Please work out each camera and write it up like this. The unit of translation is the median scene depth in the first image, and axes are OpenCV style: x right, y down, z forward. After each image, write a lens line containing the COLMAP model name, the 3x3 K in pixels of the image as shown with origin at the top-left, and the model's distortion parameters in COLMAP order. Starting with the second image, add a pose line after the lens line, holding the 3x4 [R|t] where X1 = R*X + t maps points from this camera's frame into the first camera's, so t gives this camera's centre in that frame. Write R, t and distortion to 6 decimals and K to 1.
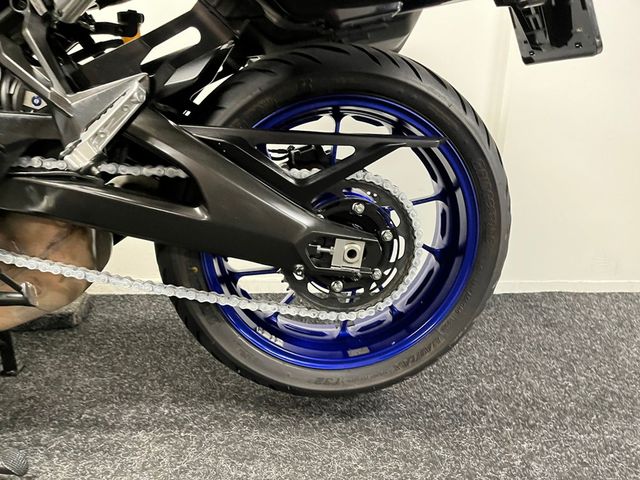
lens RADIAL K [[484.0, 0, 318.4], [0, 484.0, 245.2], [0, 0, 1]] dist [0.085366, -0.112524]
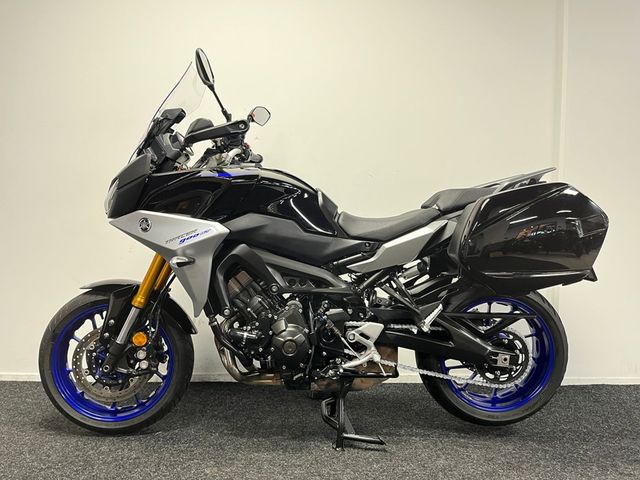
lens RADIAL K [[484.0, 0, 321.1], [0, 484.0, 239.7], [0, 0, 1]] dist [0.085366, -0.112524]
pose [[0.996336, -0.017952, -0.083615, -0.580680], [-0.001200, 0.974687, -0.223571, -0.016661], [0.085512, 0.222852, 0.971095, -1.508710]]
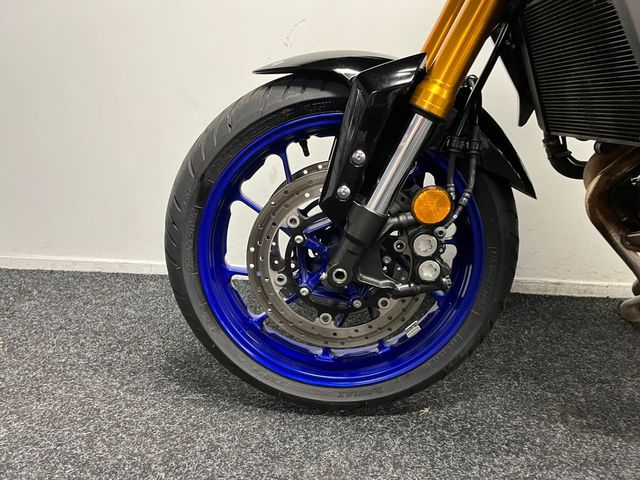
lens RADIAL K [[484.0, 0, 319.6], [0, 484.0, 235.3], [0, 0, 1]] dist [0.085366, -0.112524]
pose [[0.984420, 0.038873, -0.171480, -1.615296], [-0.038627, 0.999242, 0.004769, -0.018603], [0.171535, 0.001929, 0.985176, -0.186345]]
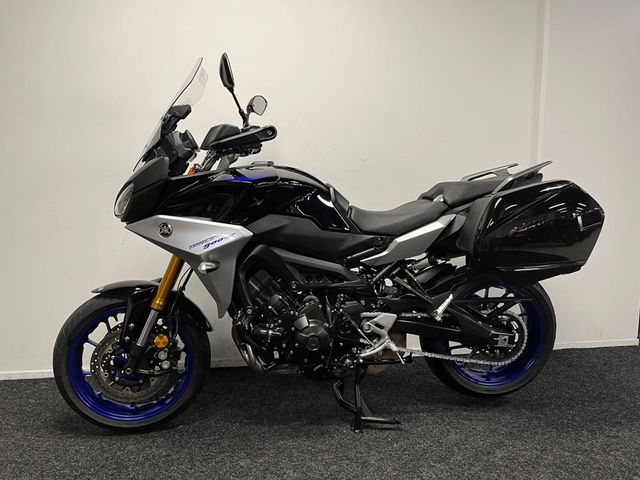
lens RADIAL K [[484.0, 0, 318.3], [0, 484.0, 240.2], [0, 0, 1]] dist [0.085366, -0.112524]
pose [[0.998763, -0.043115, 0.024775, -0.905589], [0.046067, 0.989840, -0.134517, -0.190385], [-0.018724, 0.135492, 0.990602, -1.607444]]
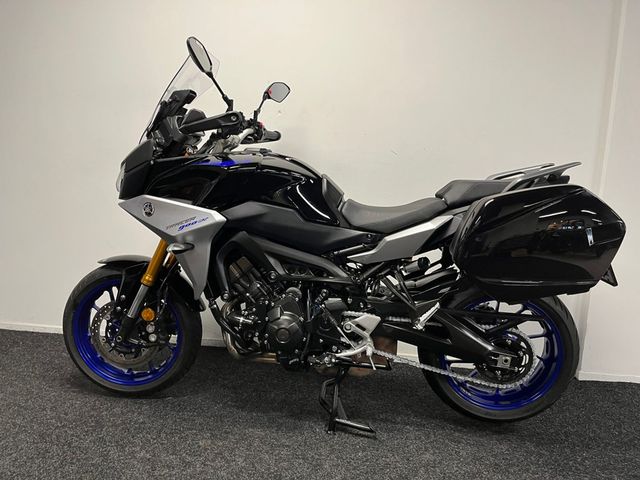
lens RADIAL K [[484.0, 0, 324.4], [0, 484.0, 239.3], [0, 0, 1]] dist [0.085366, -0.112524]
pose [[0.976789, 0.042215, -0.210004, -0.293092], [-0.067267, 0.991245, -0.113618, -0.217210], [0.203369, 0.125107, 0.971076, -1.480325]]
